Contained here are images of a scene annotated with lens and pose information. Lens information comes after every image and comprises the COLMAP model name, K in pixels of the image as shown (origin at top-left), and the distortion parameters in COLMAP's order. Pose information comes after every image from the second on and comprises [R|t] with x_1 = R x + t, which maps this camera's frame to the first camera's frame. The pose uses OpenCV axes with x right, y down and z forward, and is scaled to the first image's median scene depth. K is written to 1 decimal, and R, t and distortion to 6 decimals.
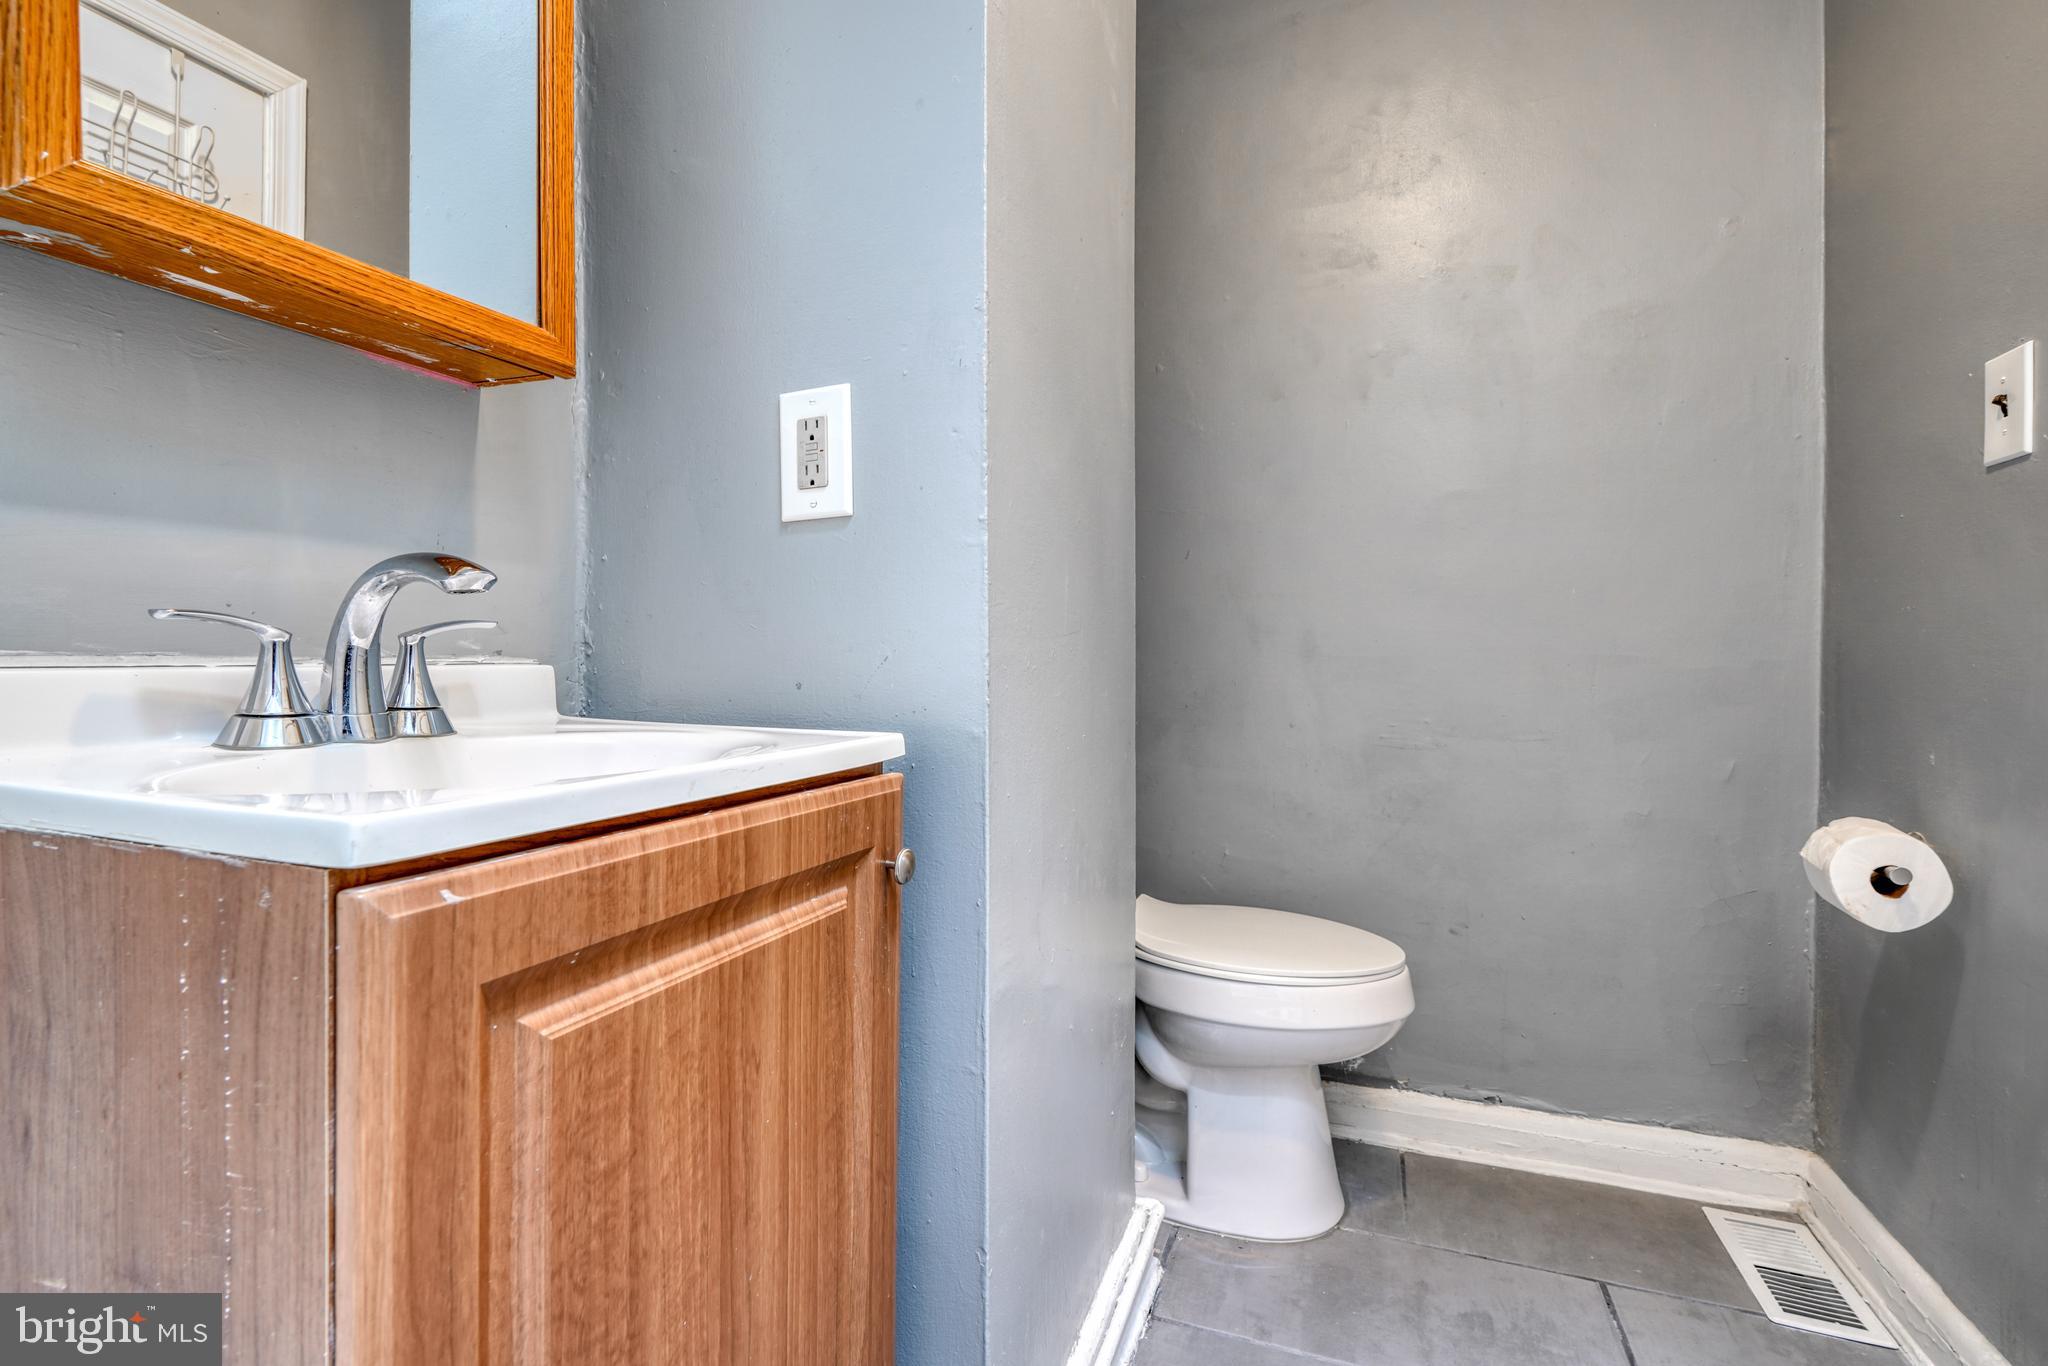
lens RADIAL K [[932.9, 0, 1014.4], [0, 932.9, 664.1], [0, 0, 1]] dist [-0.007344, 0.003509]
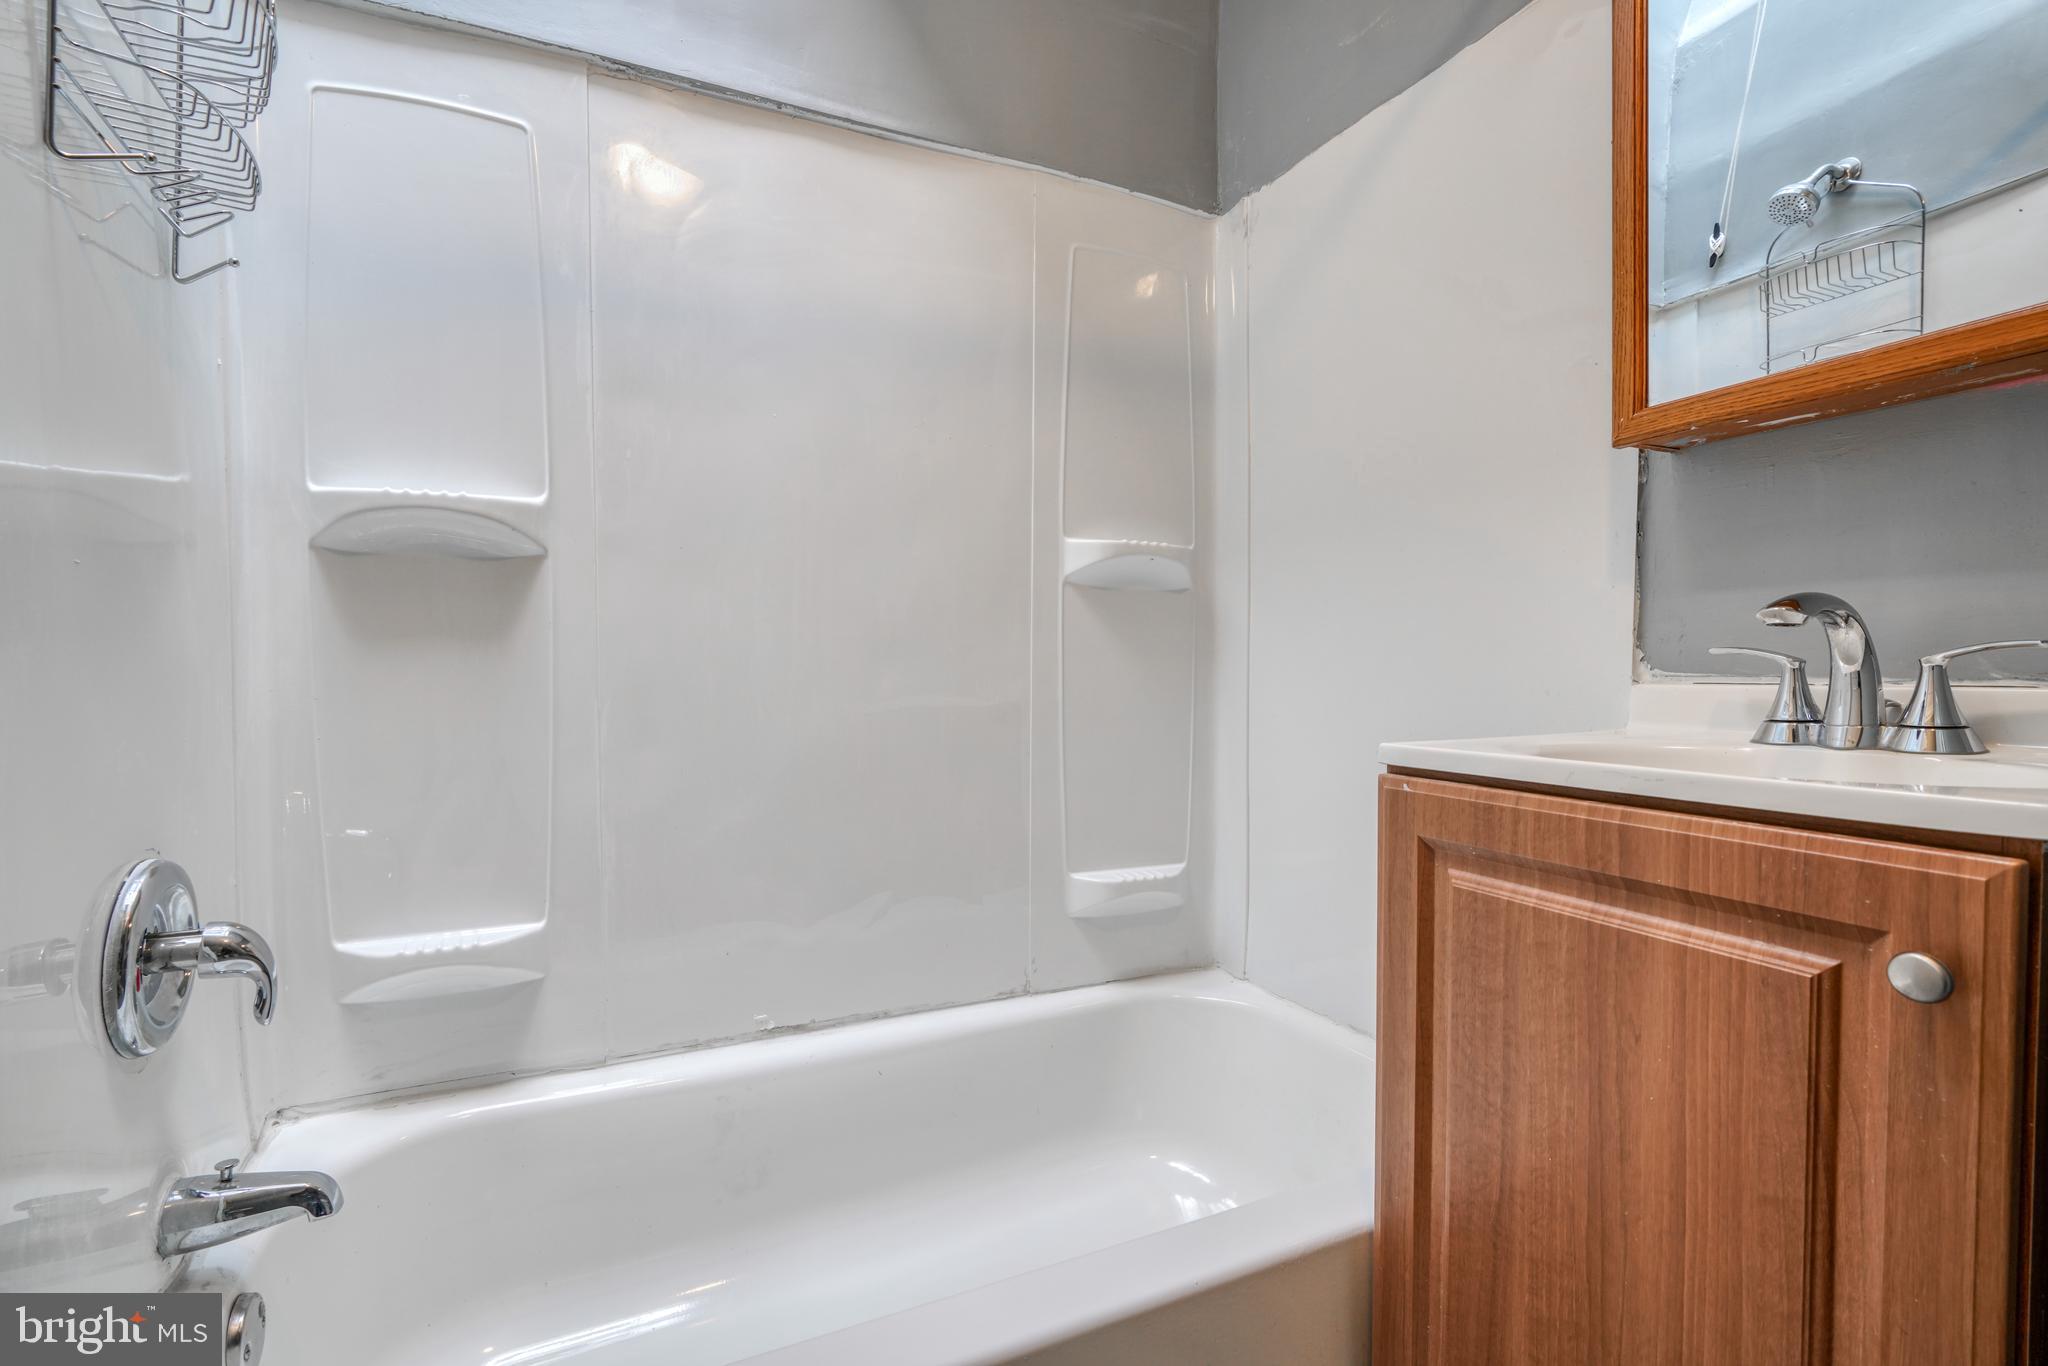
lens RADIAL K [[932.9, 0, 1014.4], [0, 932.9, 664.1], [0, 0, 1]] dist [-0.007344, 0.003509]
pose [[-0.690071, -0.007043, -0.723708, 1.173610], [-0.006431, 0.999973, -0.003600, -0.019158], [0.723713, 0.002170, -0.690097, 1.338929]]
